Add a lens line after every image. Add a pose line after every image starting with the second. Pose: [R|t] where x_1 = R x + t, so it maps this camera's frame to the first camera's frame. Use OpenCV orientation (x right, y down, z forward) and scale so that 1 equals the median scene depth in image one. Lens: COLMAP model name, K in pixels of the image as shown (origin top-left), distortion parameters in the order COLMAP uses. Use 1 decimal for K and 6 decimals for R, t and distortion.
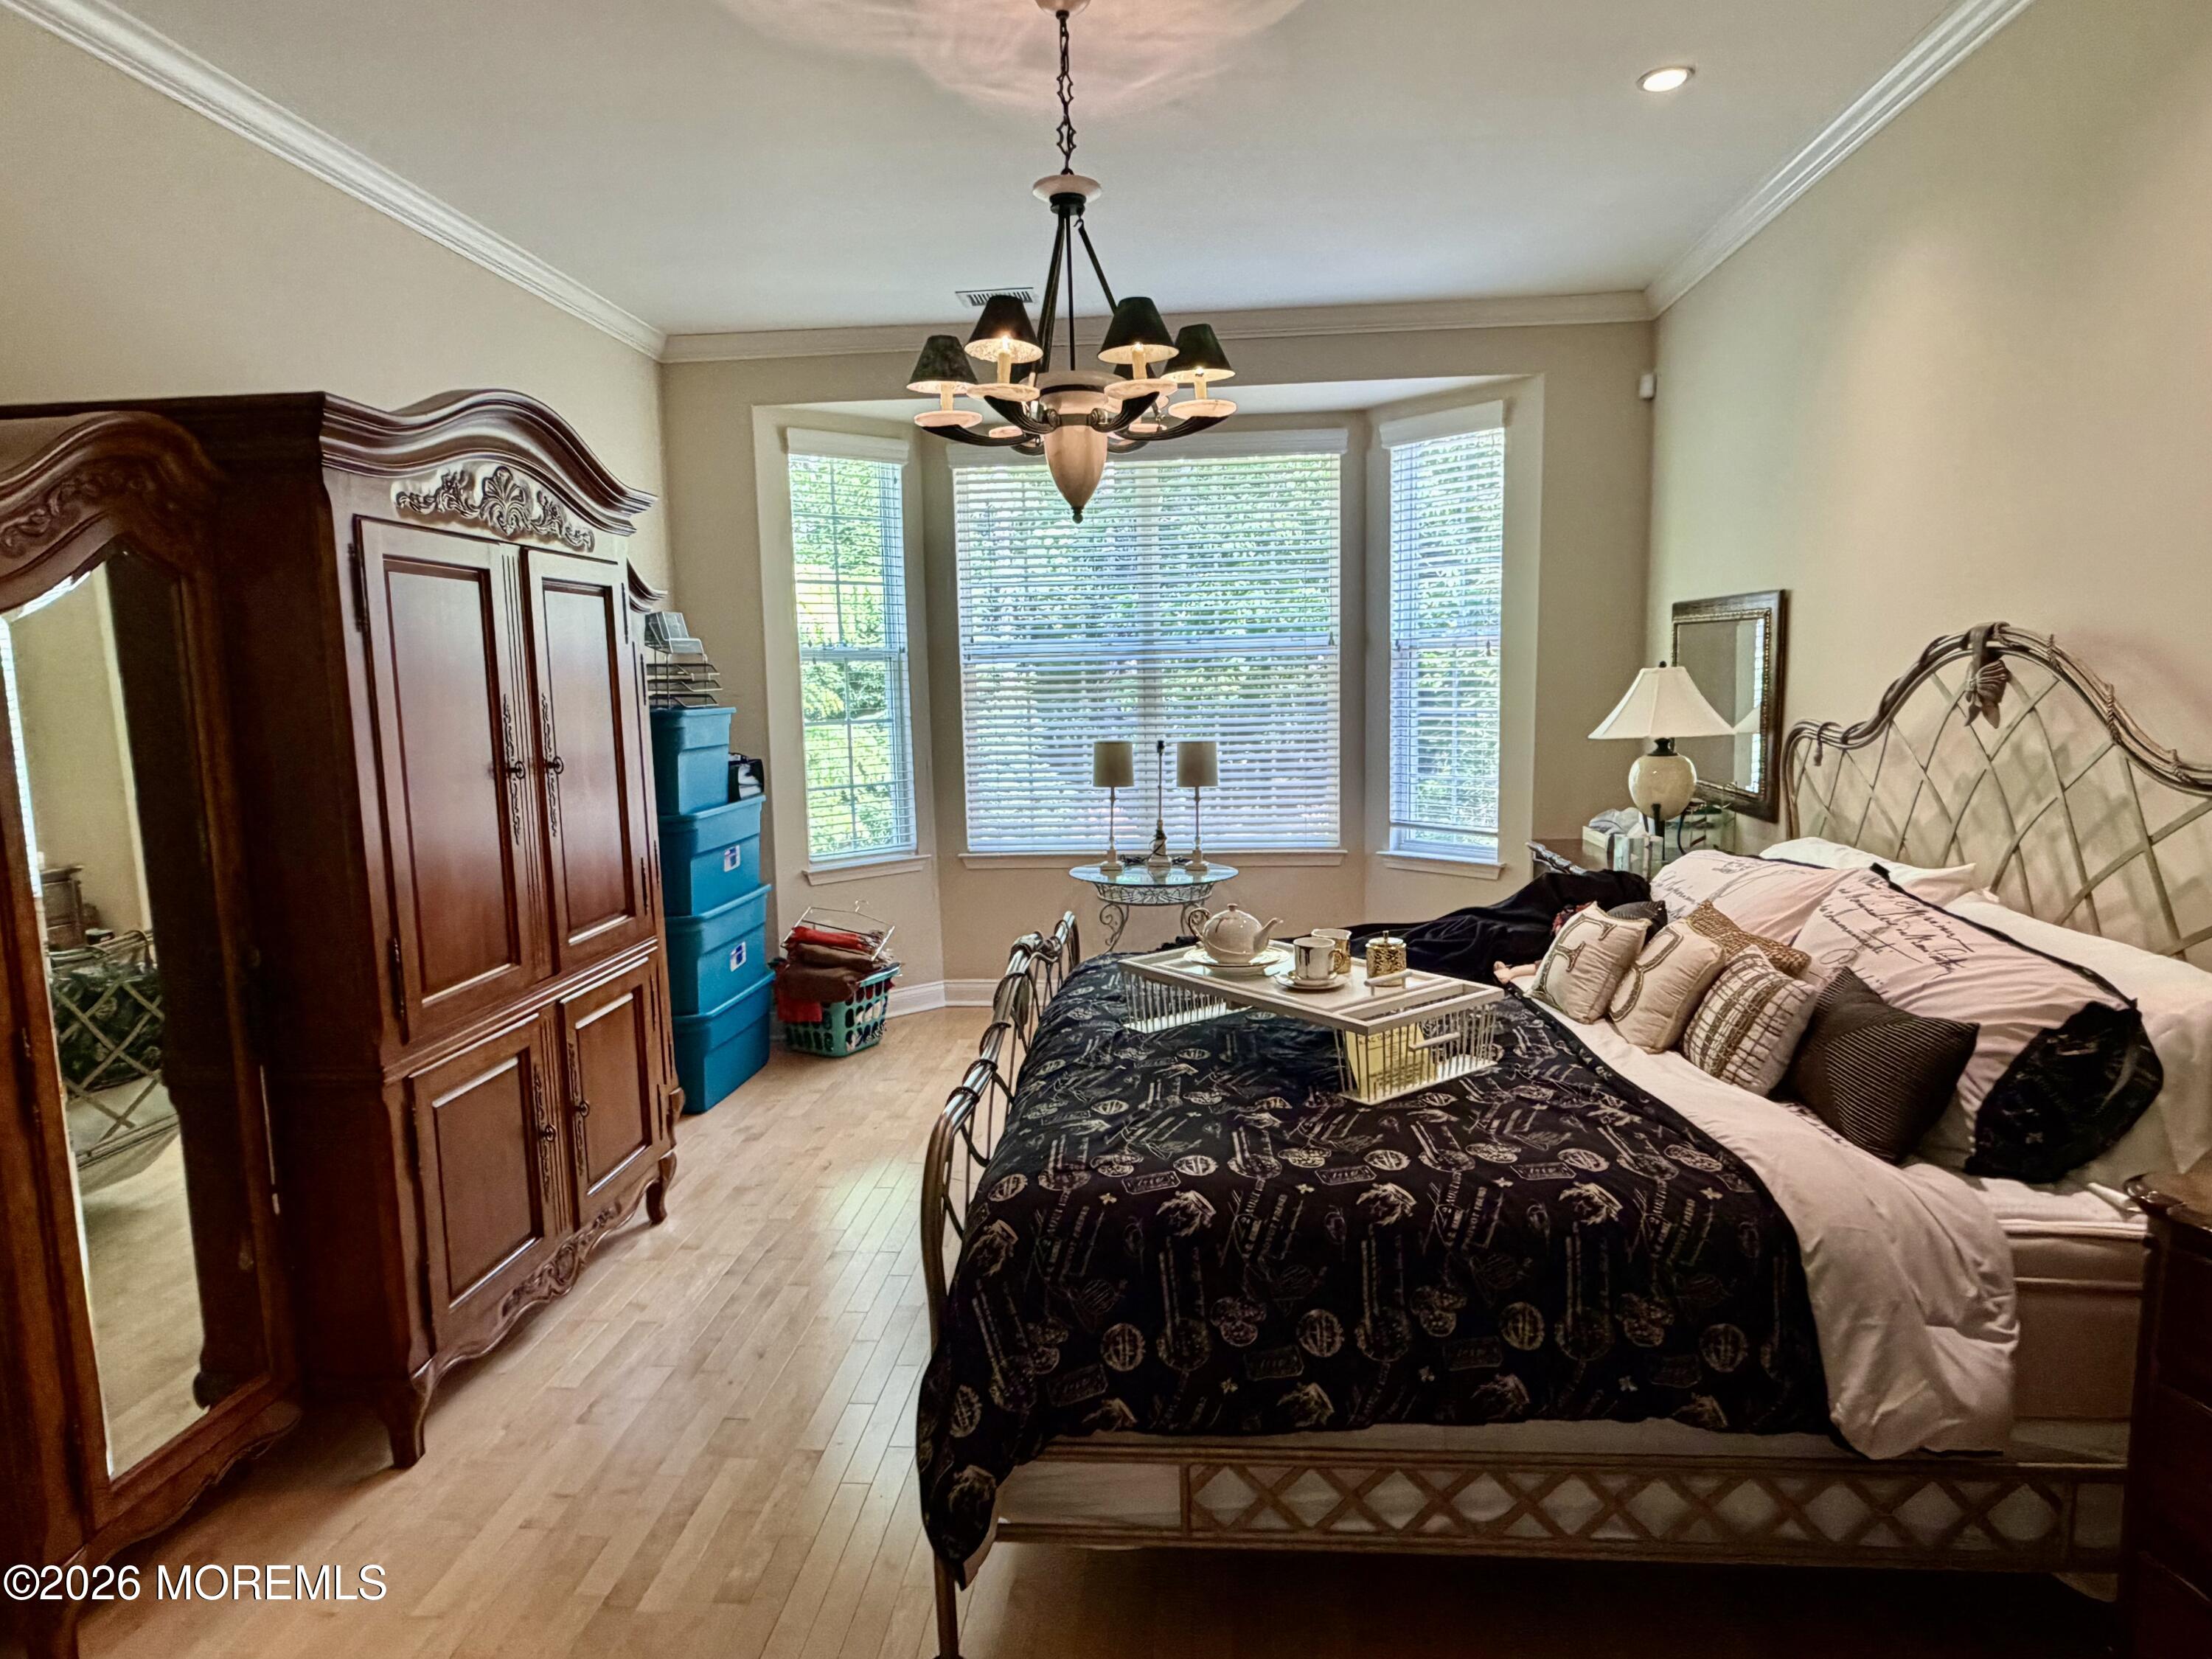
lens RADIAL K [[1300.0, 0, 1113.5], [0, 1300.0, 828.3], [0, 0, 1]] dist [0.000002, -0.000290]
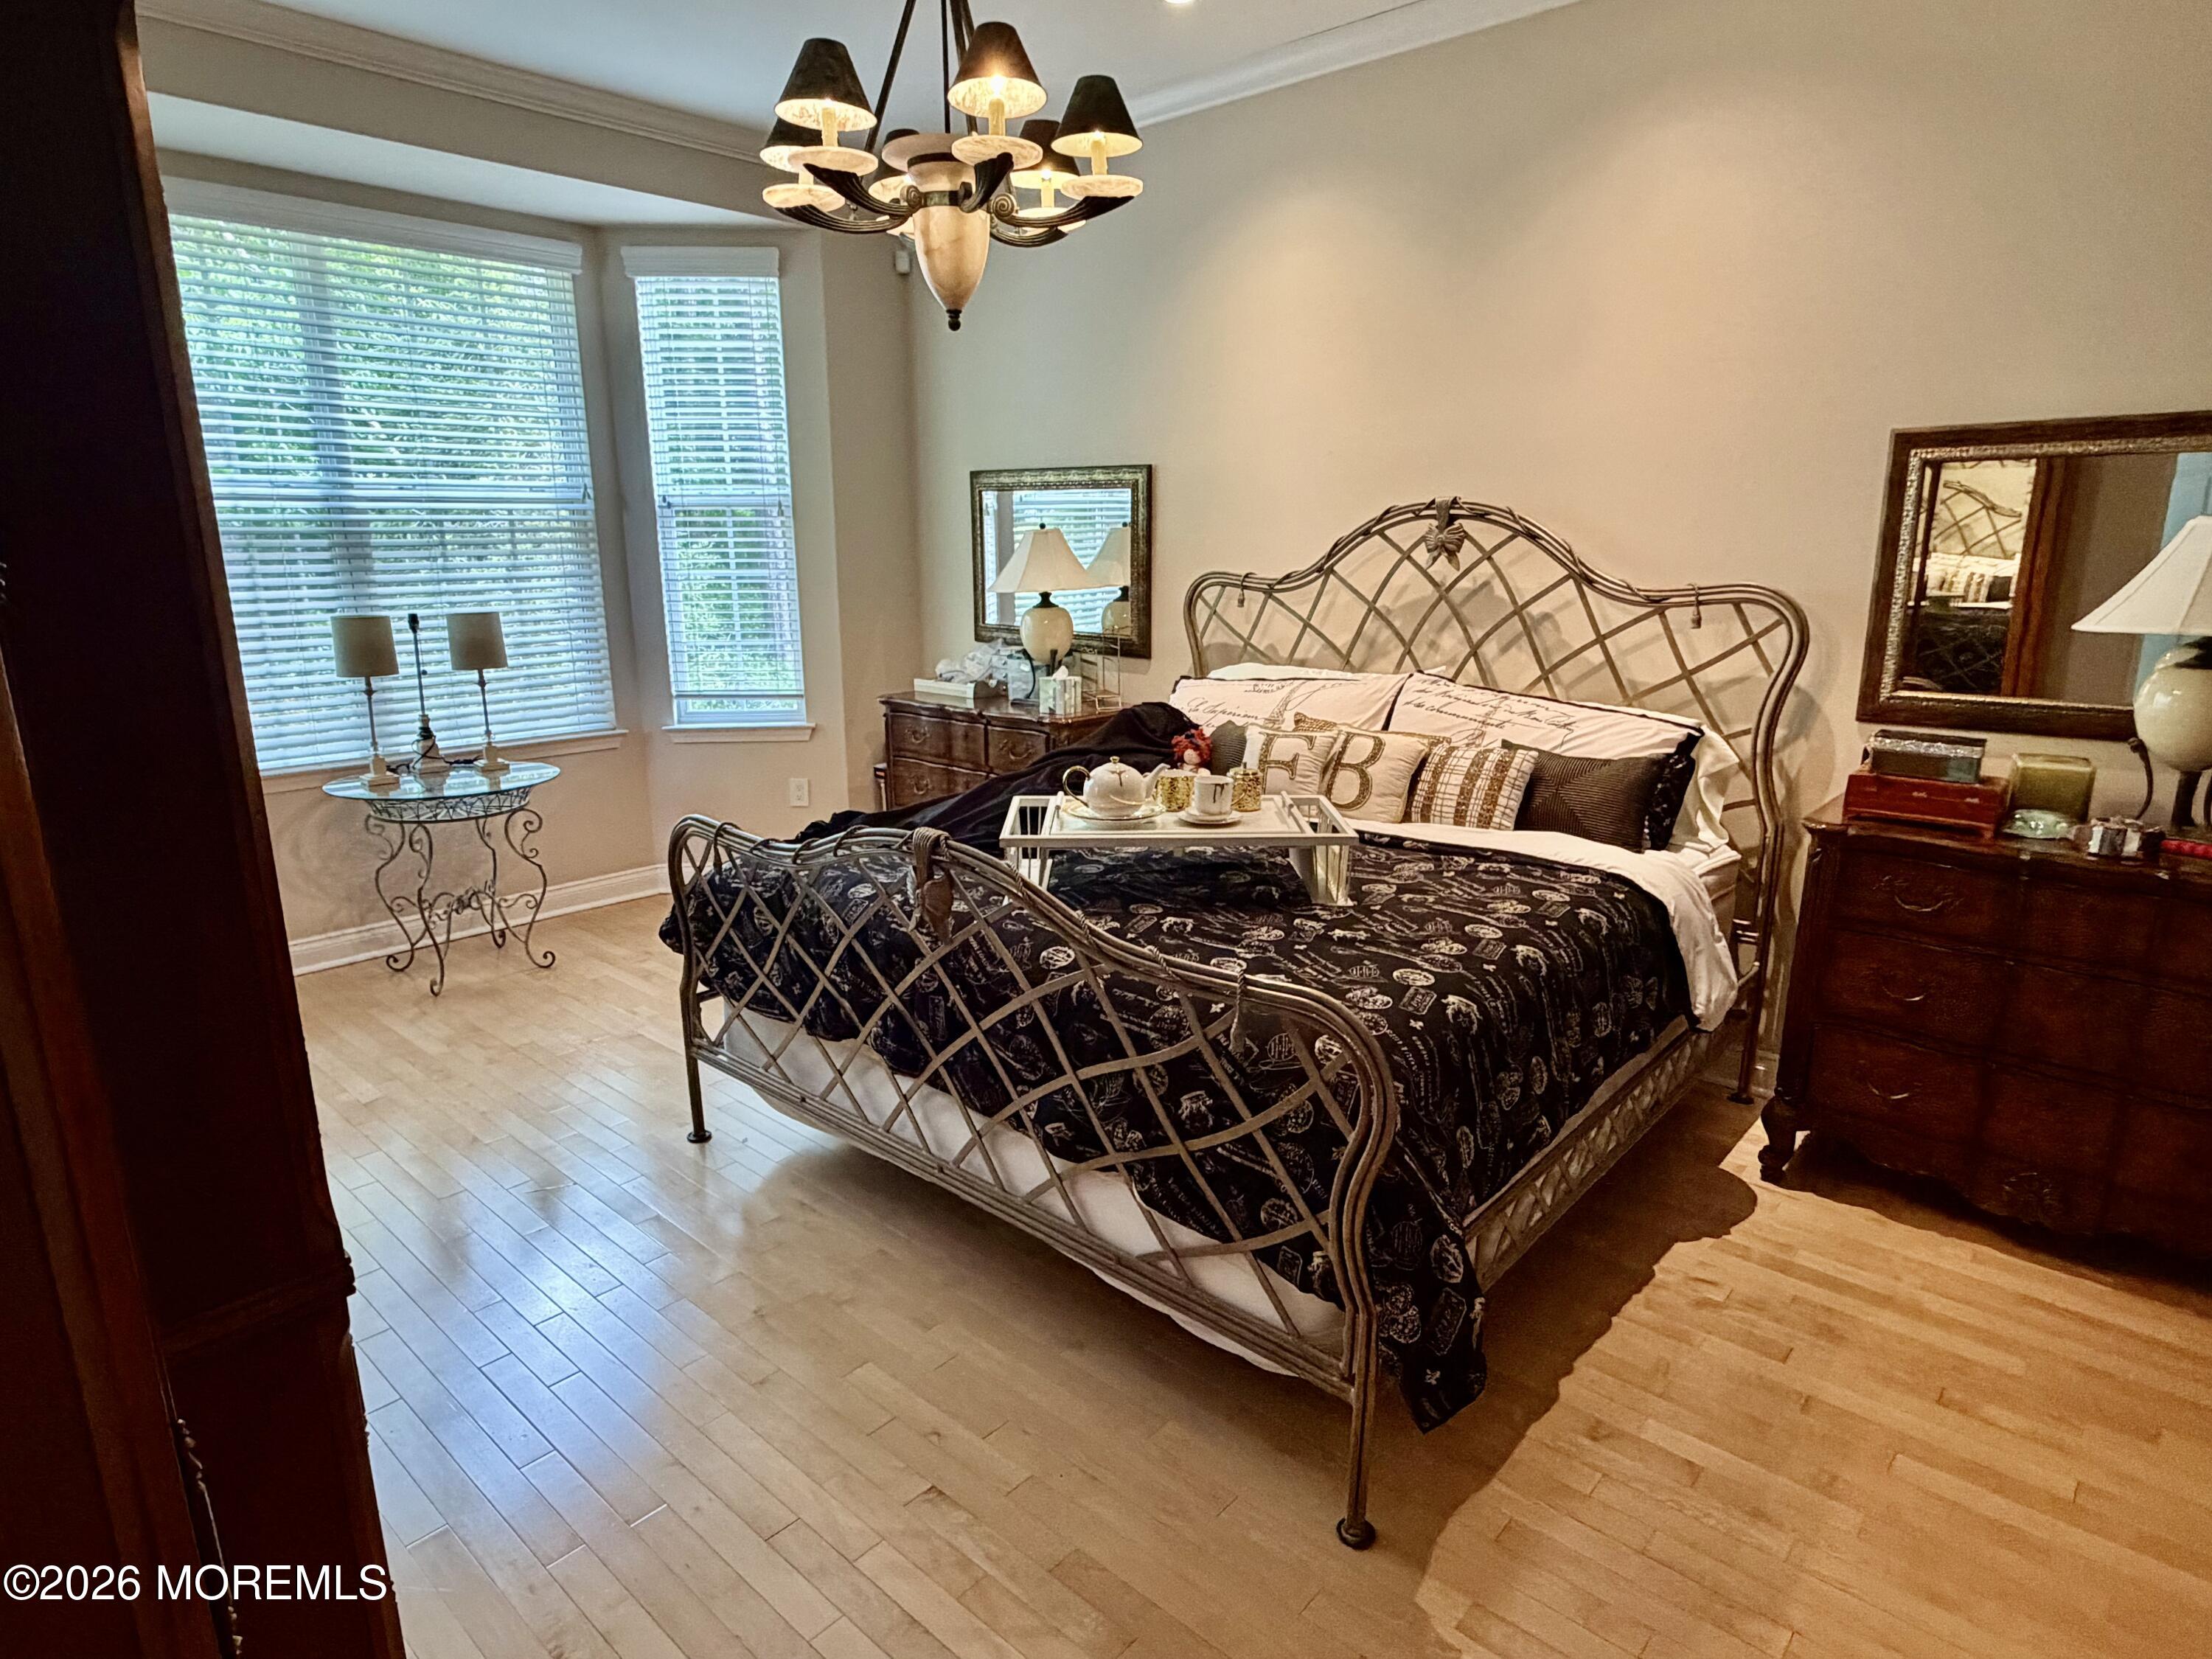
lens RADIAL K [[1229.7, 0, 1102.3], [0, 1229.7, 835.0], [0, 0, 1]] dist [0.003291, 0.000037]
pose [[0.618015, -0.169712, 0.767630, -0.627208], [0.084610, 0.985109, 0.149674, -0.023875], [-0.781600, -0.027551, 0.623171, 0.413025]]
